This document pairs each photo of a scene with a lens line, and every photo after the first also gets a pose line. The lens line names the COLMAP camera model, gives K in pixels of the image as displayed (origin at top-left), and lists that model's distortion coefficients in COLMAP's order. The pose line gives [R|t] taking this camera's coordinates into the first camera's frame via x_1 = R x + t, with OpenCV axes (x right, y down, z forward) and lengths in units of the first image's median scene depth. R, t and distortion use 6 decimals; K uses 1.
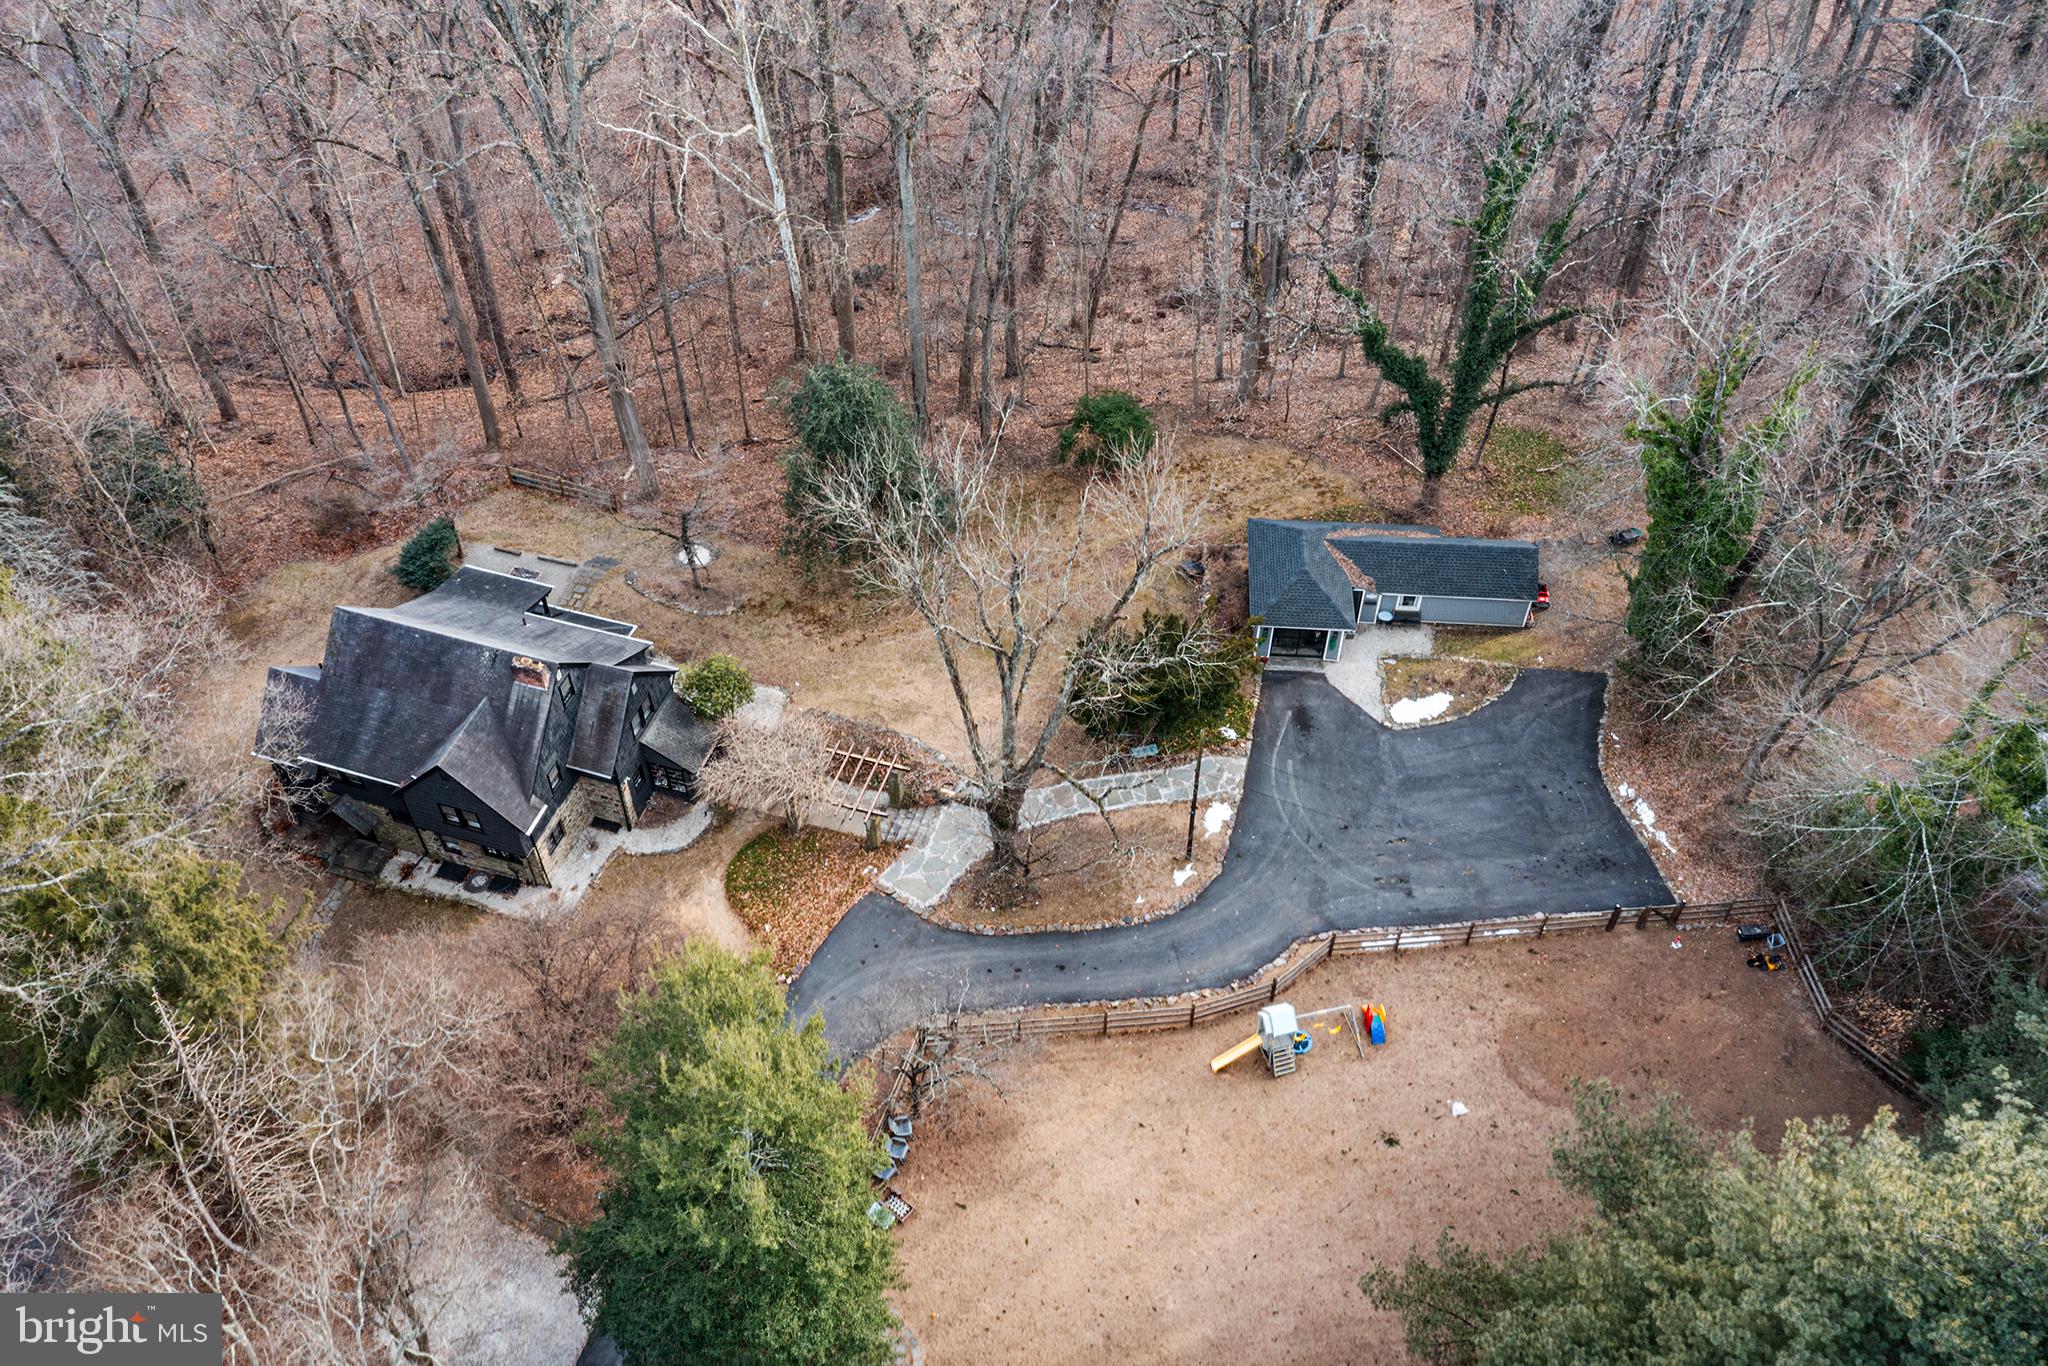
lens RADIAL K [[1629.4, 0, 1025.4], [0, 1629.4, 683.2], [0, 0, 1]] dist [-0.001727, -0.000471]
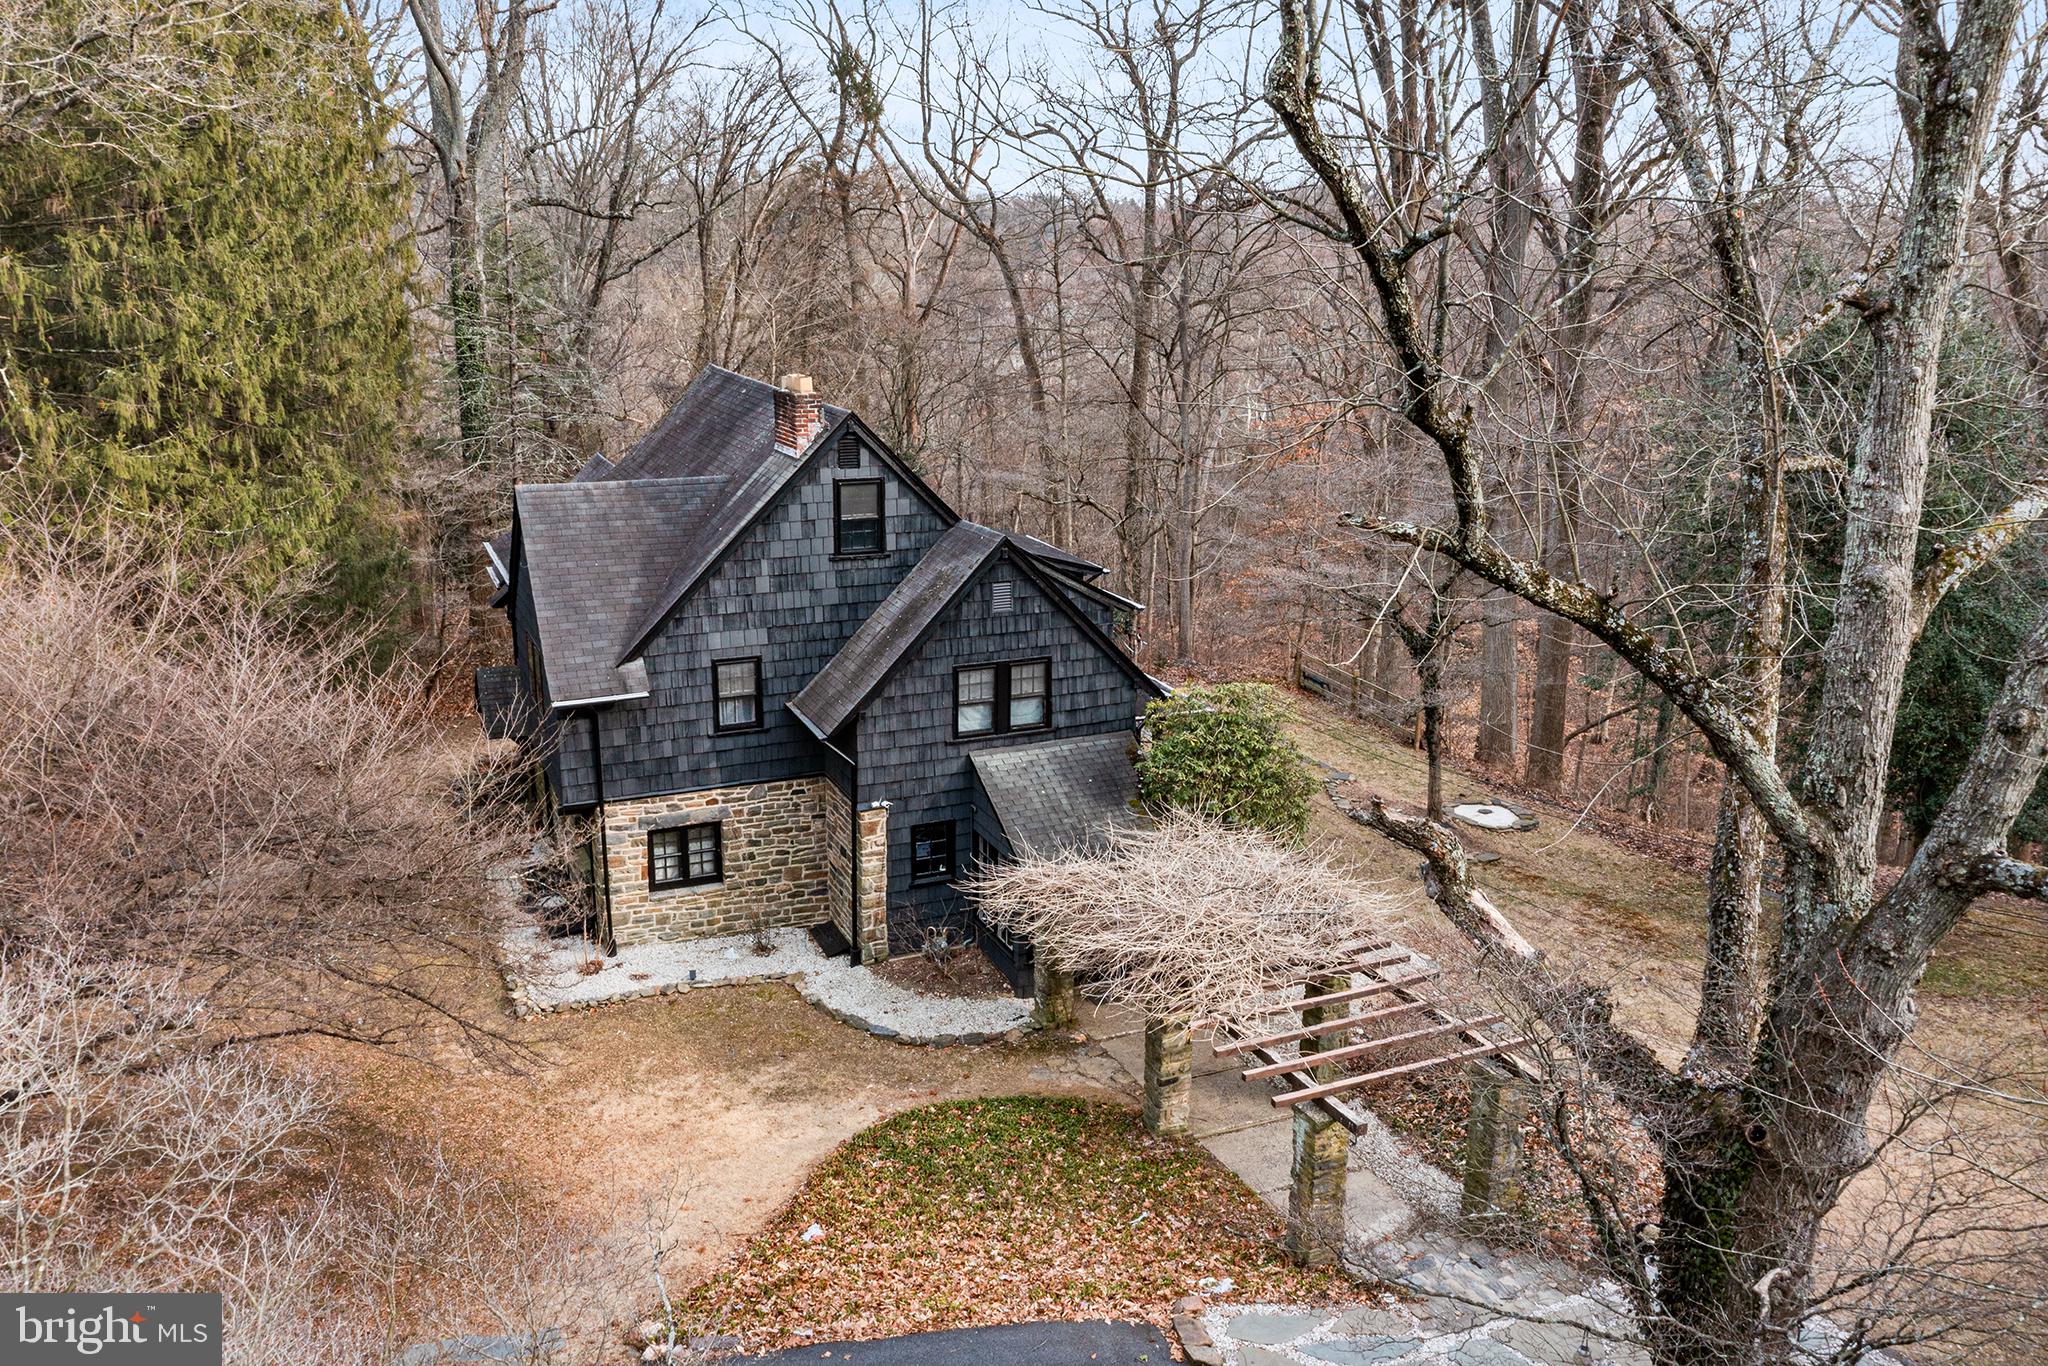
lens RADIAL K [[1629.4, 0, 1024.2], [0, 1629.4, 682.0], [0, 0, 1]] dist [-0.001727, -0.000471]
pose [[0.662279, 0.199576, -0.722188, 0.059541], [-0.548825, 0.785398, -0.286254, 0.128089], [0.510076, 0.585935, 0.629685, 0.732759]]
